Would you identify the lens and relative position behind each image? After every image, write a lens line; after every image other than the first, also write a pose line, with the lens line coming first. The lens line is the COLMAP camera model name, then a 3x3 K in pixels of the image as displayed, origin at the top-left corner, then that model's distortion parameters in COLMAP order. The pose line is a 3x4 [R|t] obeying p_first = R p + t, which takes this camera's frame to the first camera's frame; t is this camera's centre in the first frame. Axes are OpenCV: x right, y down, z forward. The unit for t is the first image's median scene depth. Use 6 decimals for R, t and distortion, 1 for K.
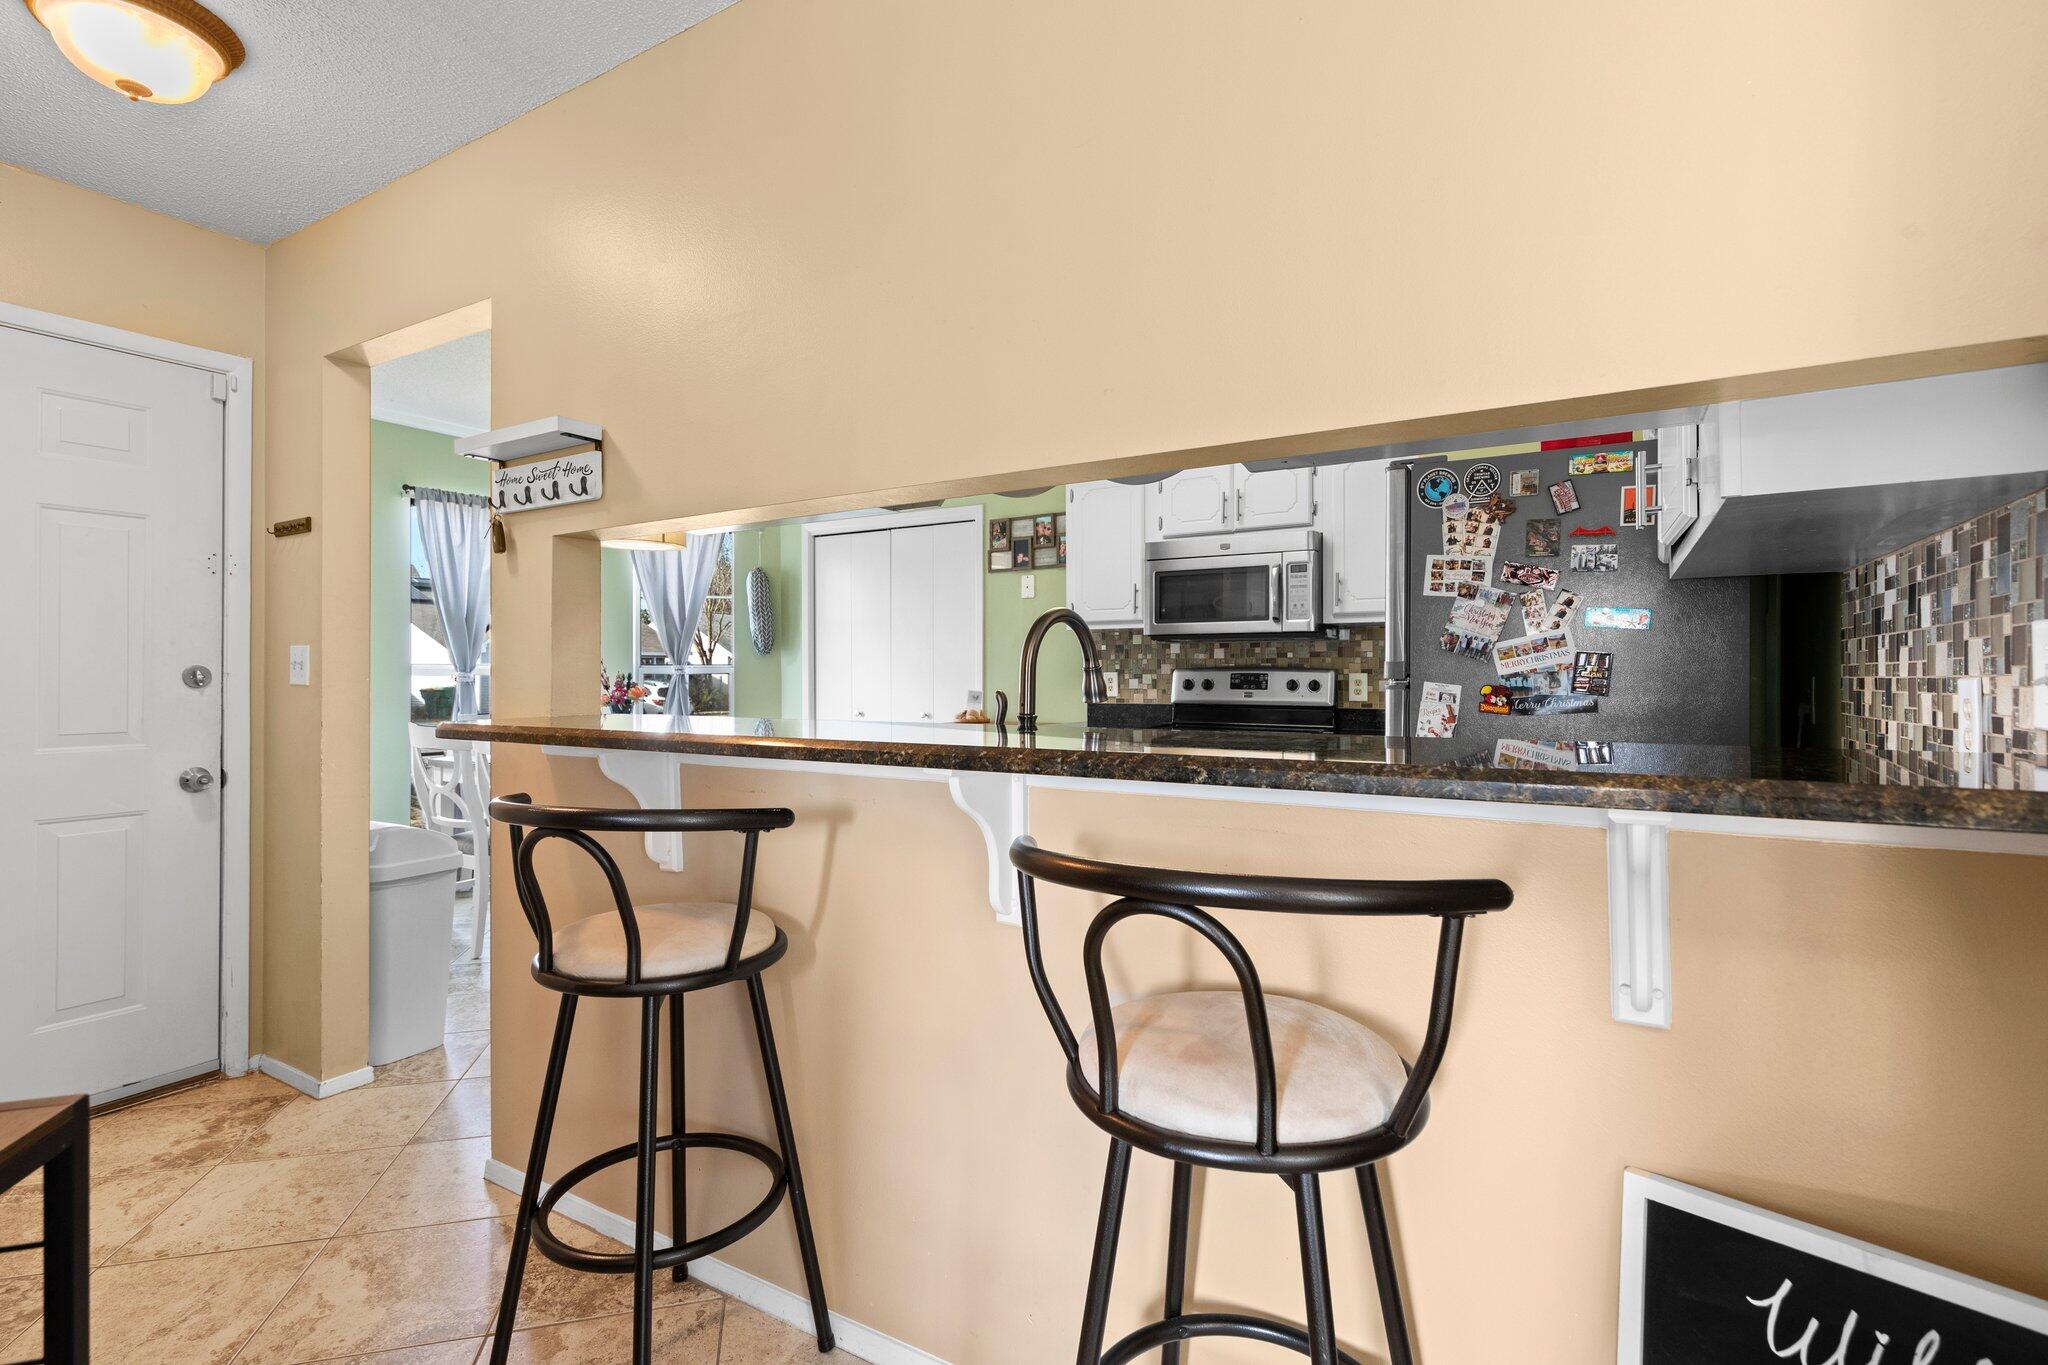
lens RADIAL K [[956.9, 0, 1025.5], [0, 956.9, 668.6], [0, 0, 1]] dist [0.002896, 0.000906]
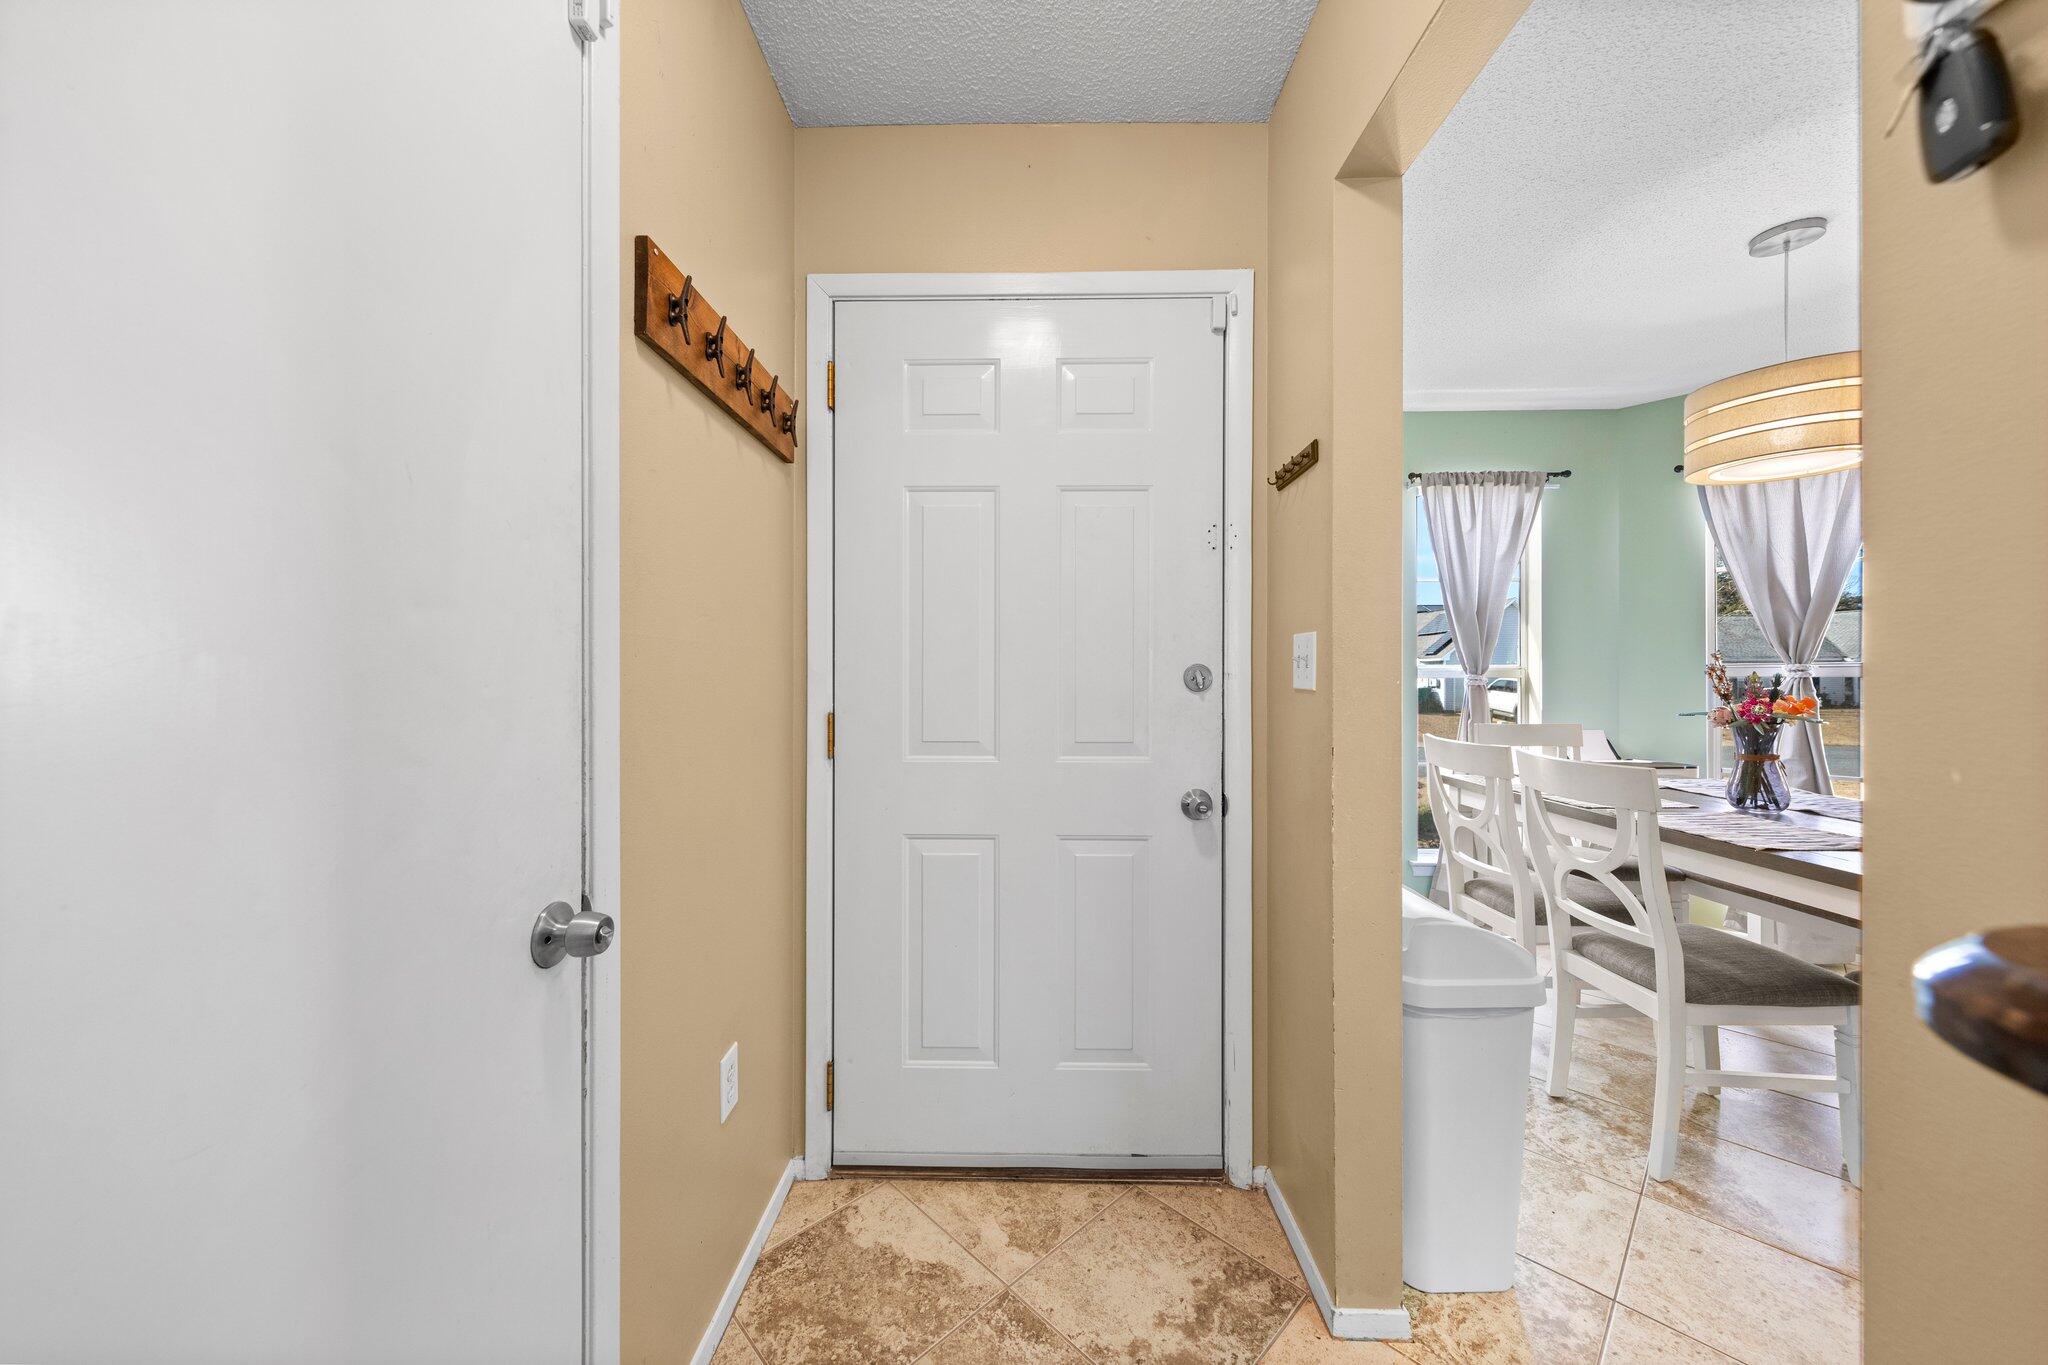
lens RADIAL K [[724.5, 0, 1011.1], [0, 724.5, 674.4], [0, 0, 1]] dist [0.002088, -0.000235]
pose [[0.495677, -0.001927, -0.868505, -0.318746], [0.003362, 0.999994, -0.000299, 0.004240], [0.868501, -0.002772, 0.495680, 0.435177]]
